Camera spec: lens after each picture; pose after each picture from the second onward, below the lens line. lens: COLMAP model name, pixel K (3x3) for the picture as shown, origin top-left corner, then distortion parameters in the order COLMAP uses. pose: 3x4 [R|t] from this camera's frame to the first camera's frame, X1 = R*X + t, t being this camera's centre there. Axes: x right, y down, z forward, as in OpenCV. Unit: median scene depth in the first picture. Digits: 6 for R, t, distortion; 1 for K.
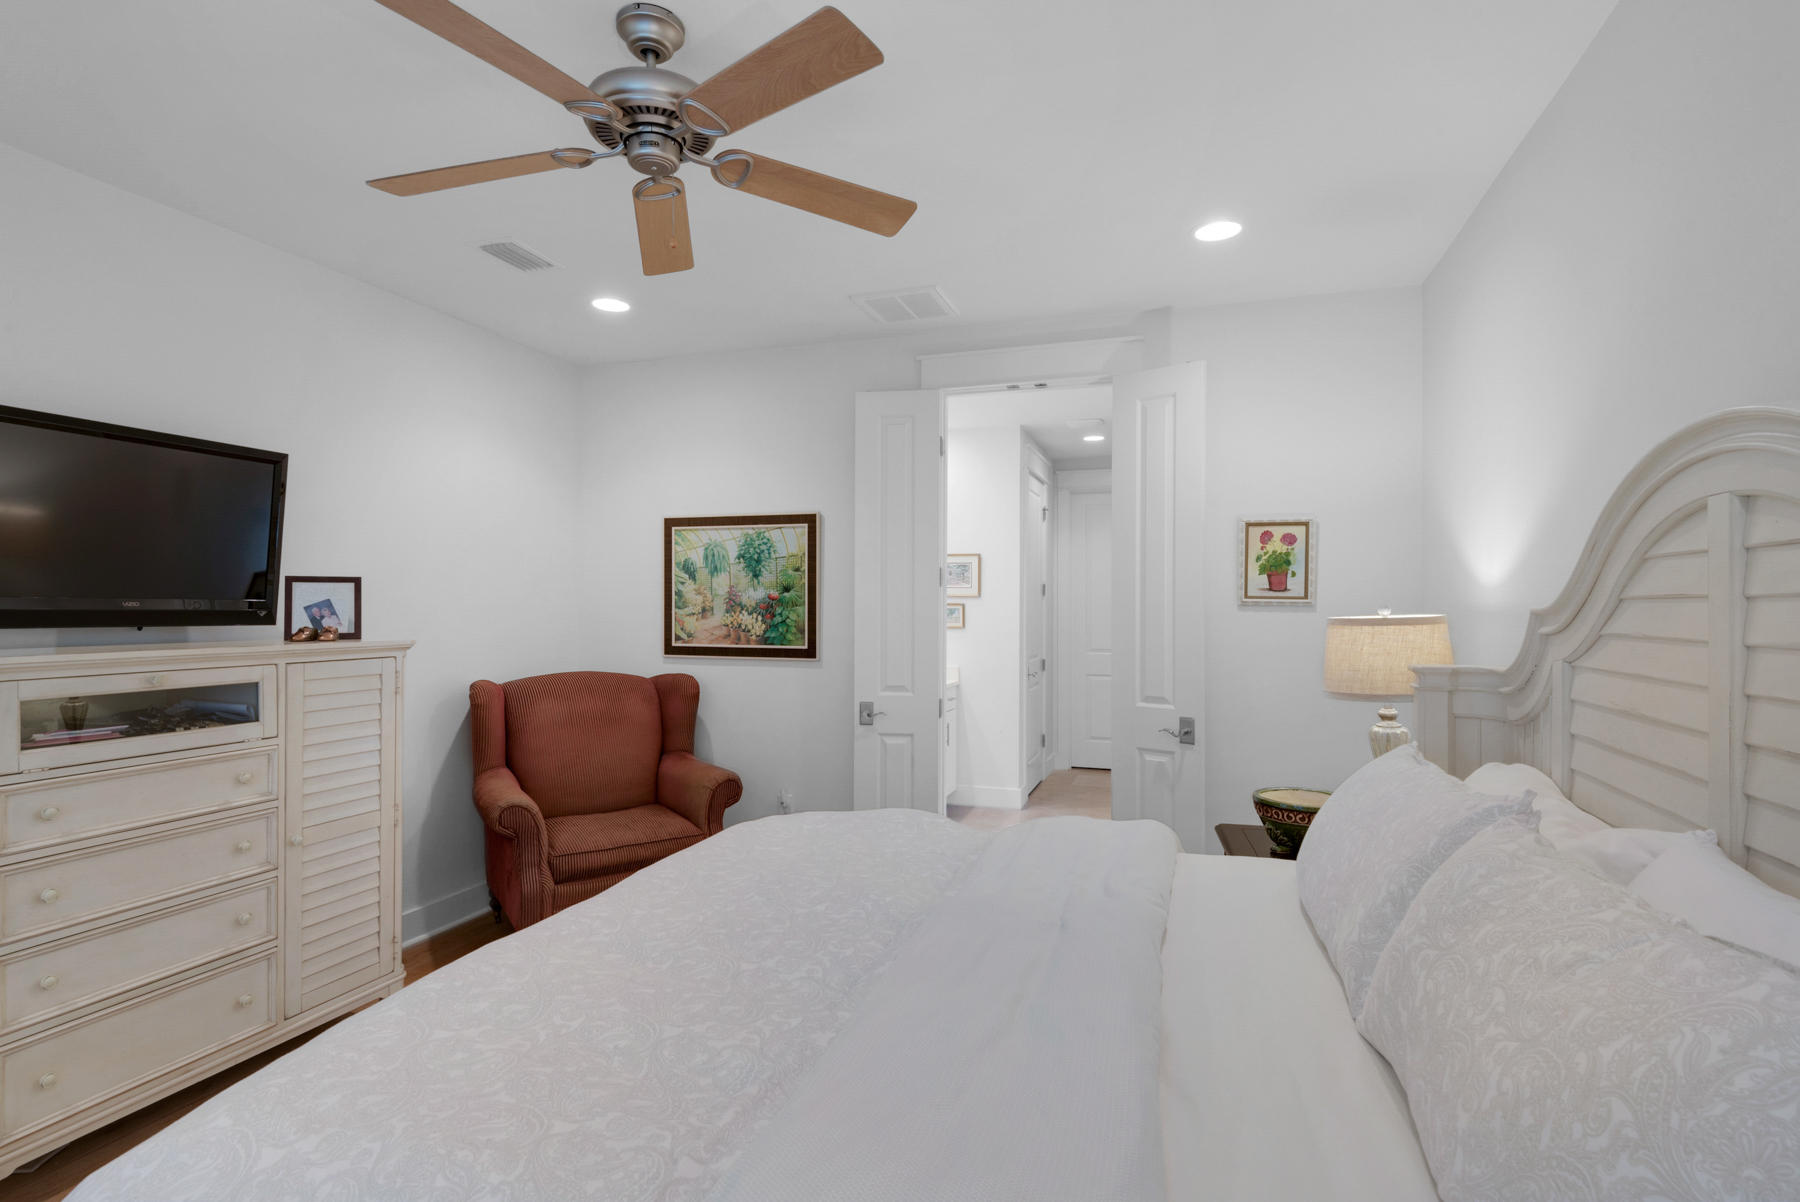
lens RADIAL K [[887.9, 0, 910.5], [0, 887.9, 604.3], [0, 0, 1]] dist [0.023628, -0.011519]
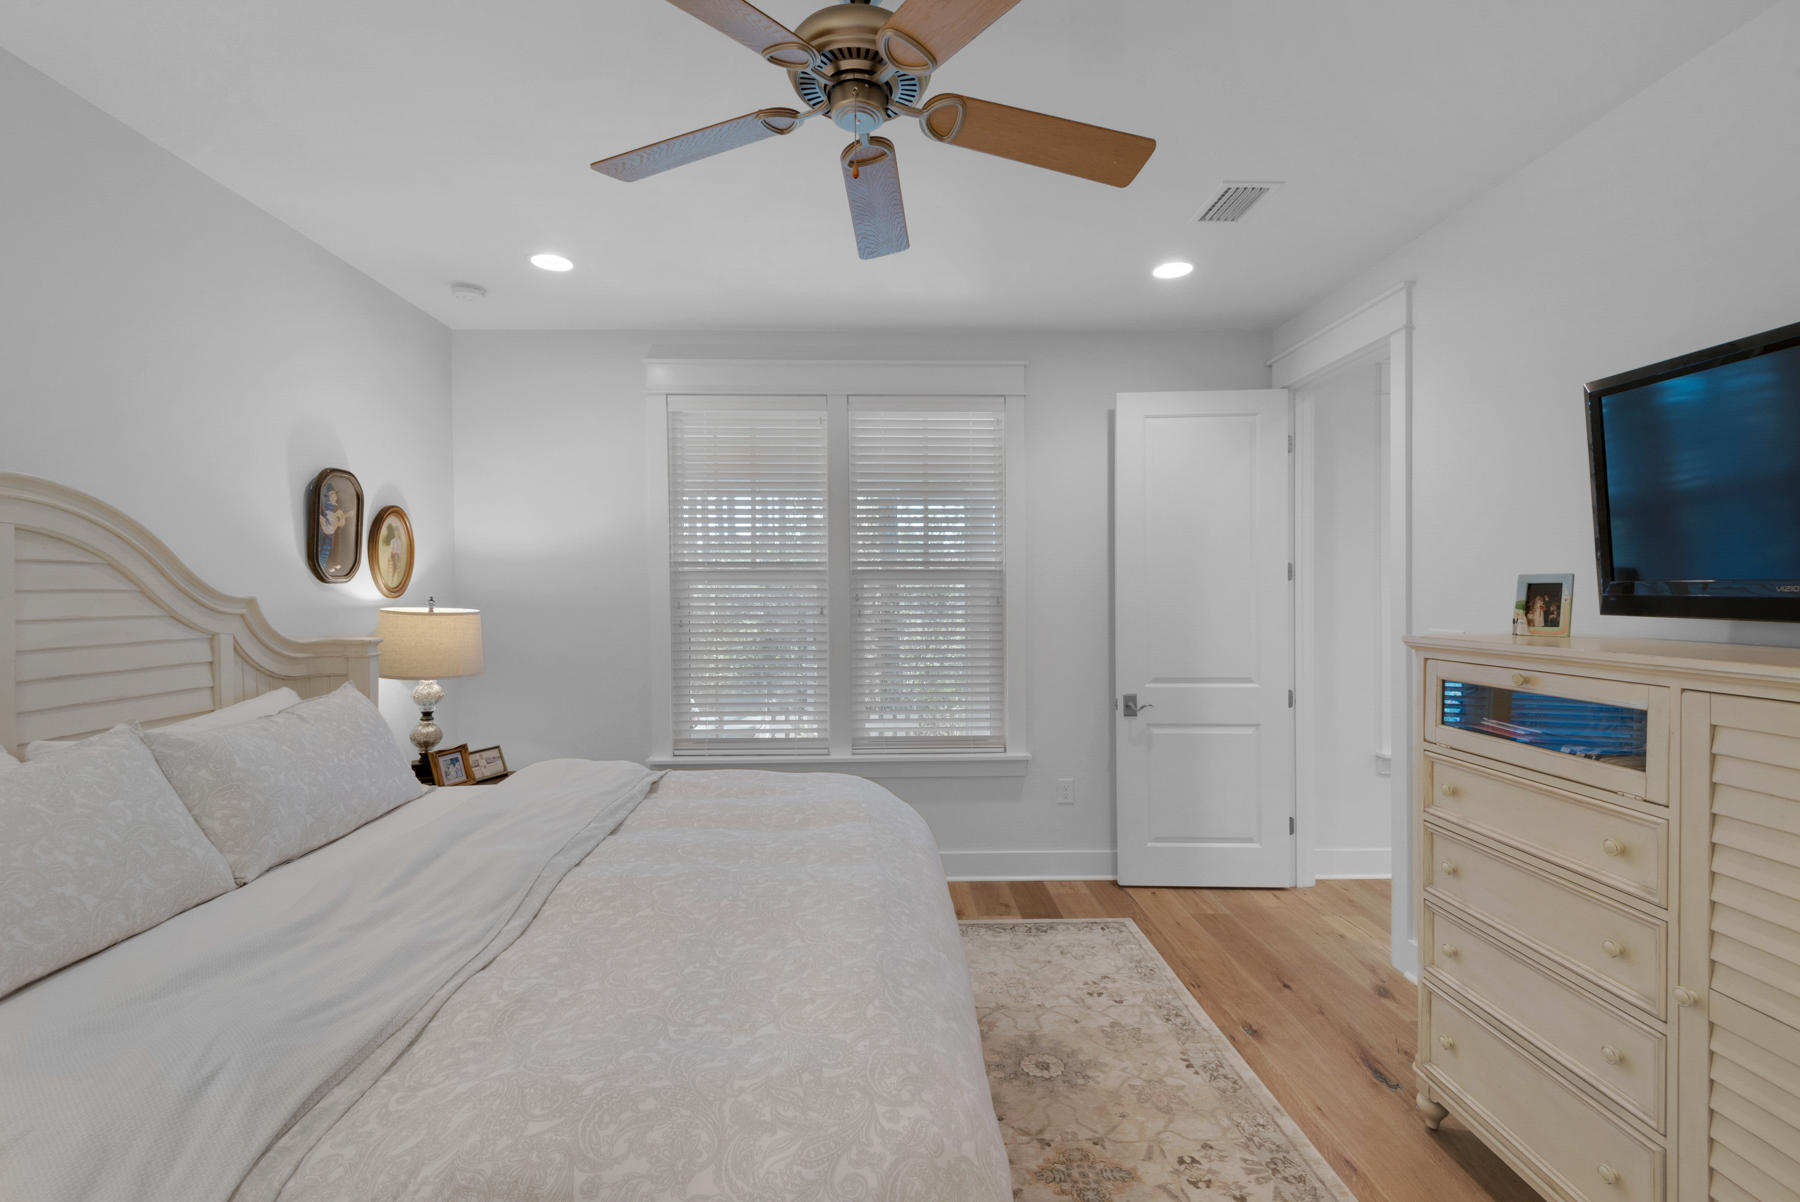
lens RADIAL K [[814.9, 0, 907.0], [0, 814.9, 603.3], [0, 0, 1]] dist [0.004047, -0.004532]
pose [[-0.943539, 0.006634, -0.331195, -0.024554], [0.003377, 0.999940, 0.010409, 0.001439], [0.331245, 0.008703, -0.943505, 0.877936]]
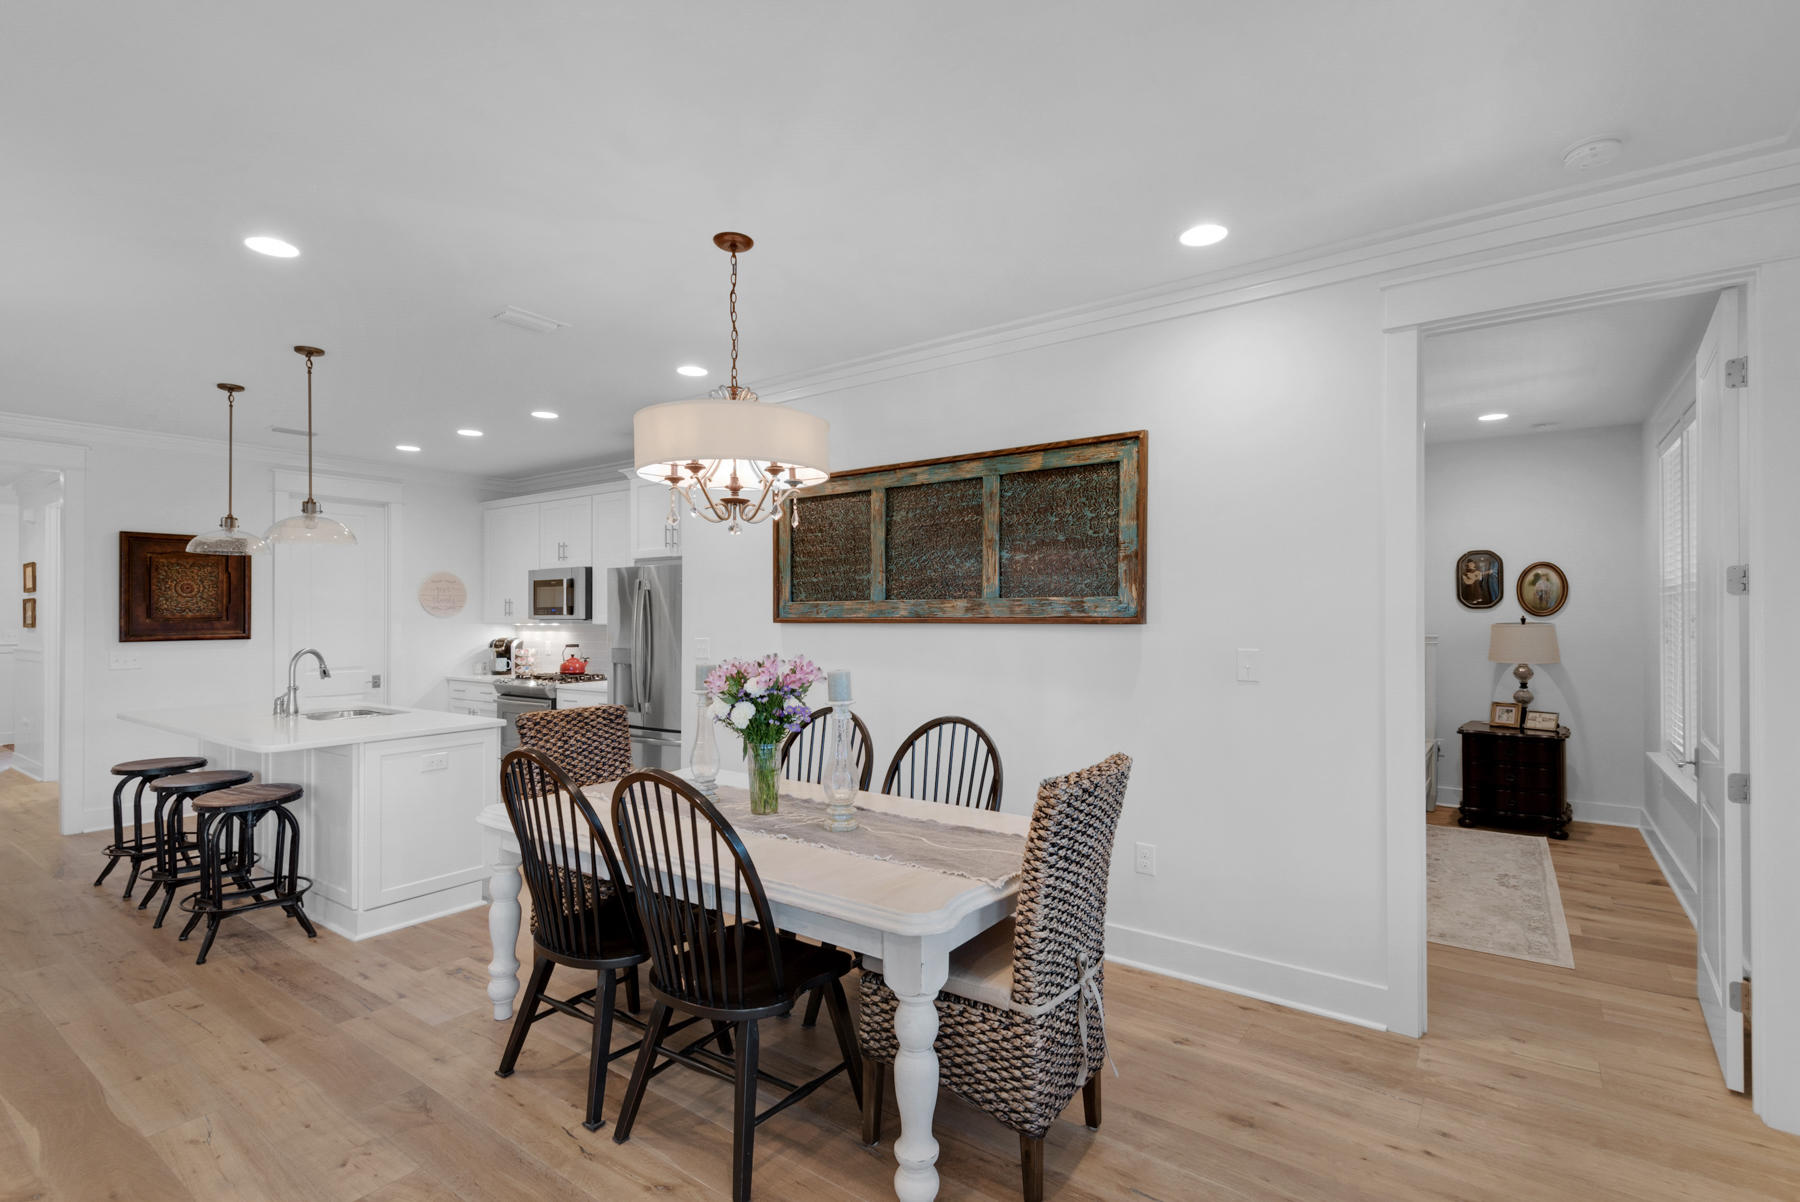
lens RADIAL K [[814.9, 0, 902.7], [0, 814.9, 615.8], [0, 0, 1]] dist [0.004047, -0.004532]
pose [[0.306156, -0.002299, 0.951978, -1.482578], [0.001315, 0.999997, 0.001992, -0.002208], [-0.951980, 0.000642, 0.306159, 0.527174]]
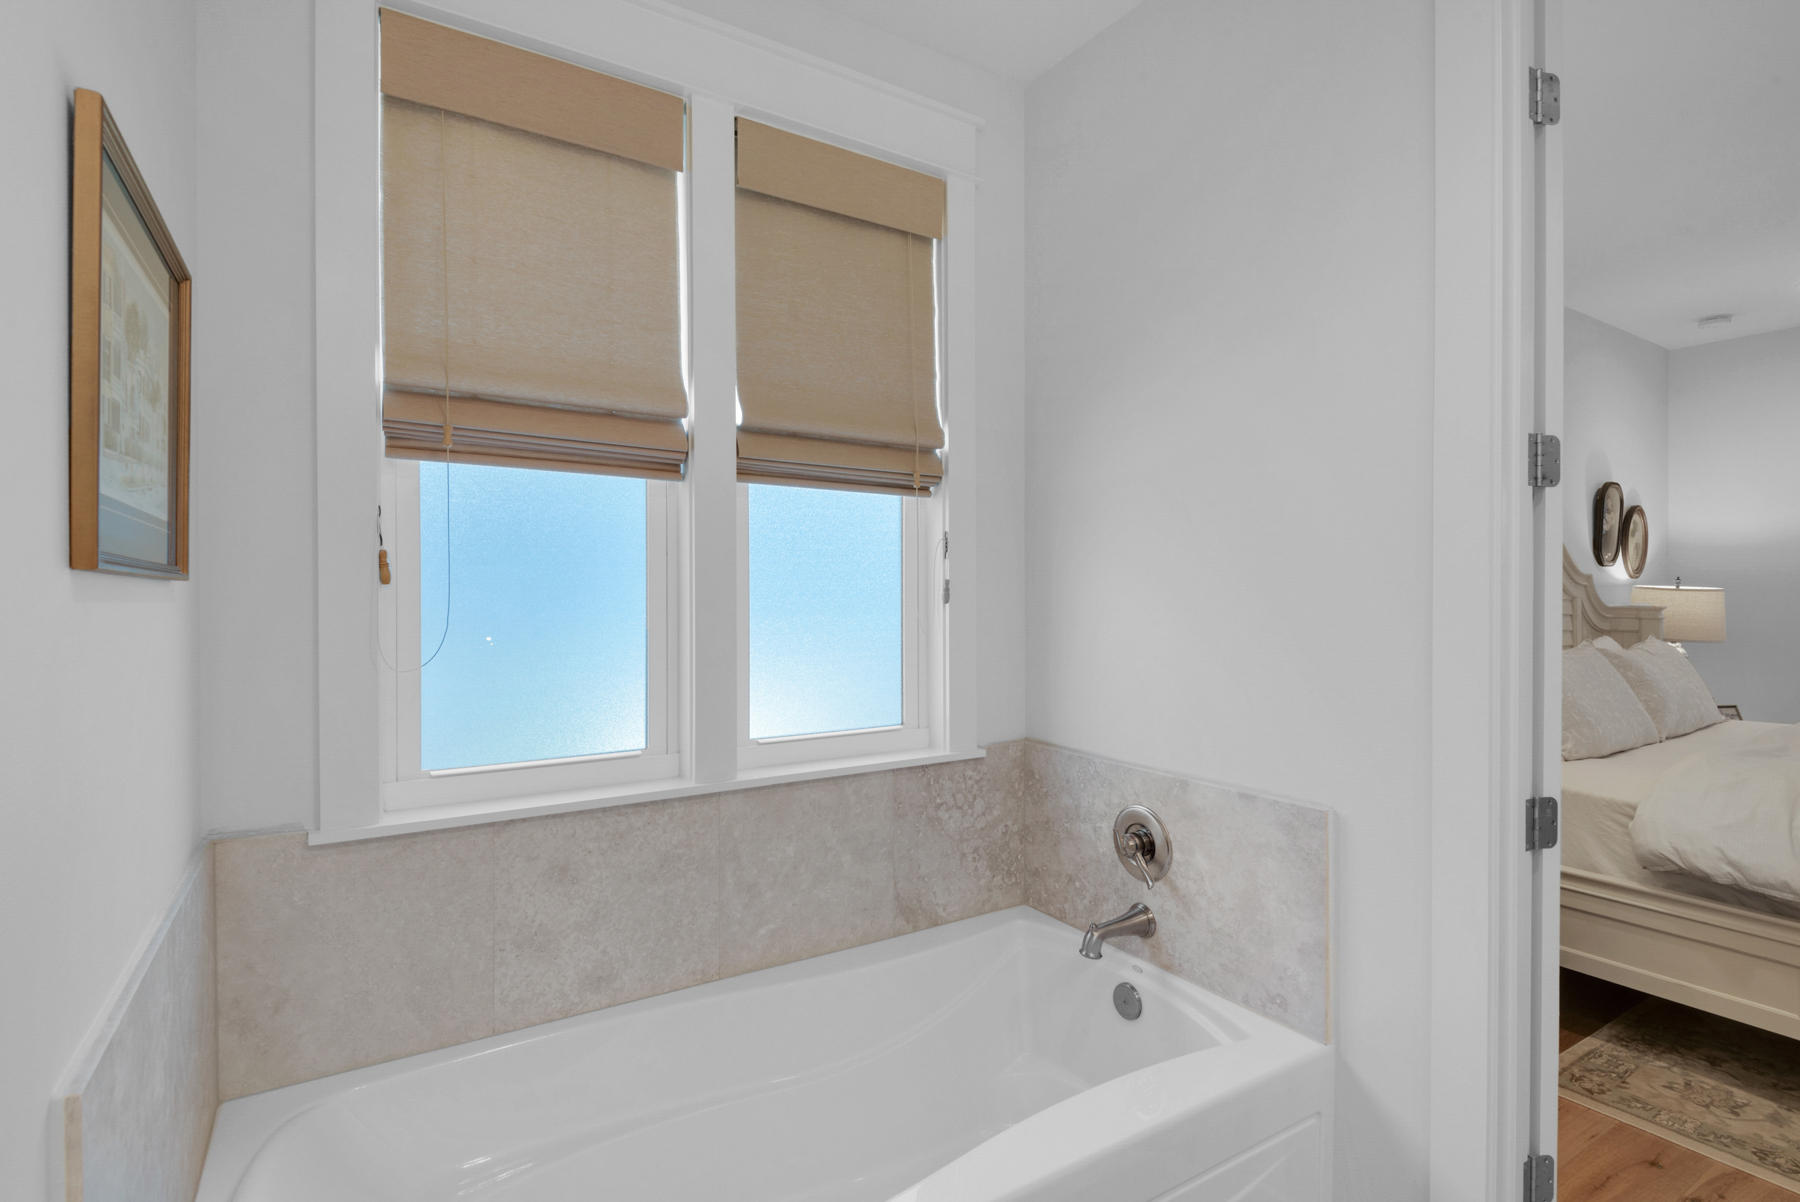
lens RADIAL K [[887.9, 0, 908.6], [0, 887.9, 595.0], [0, 0, 1]] dist [0.023628, -0.011519]
pose [[-0.775993, 0.000357, 0.630741, 0.194771], [0.001922, 0.999997, 0.001799, 0.020964], [-0.630738, 0.002609, -0.775991, 1.423885]]
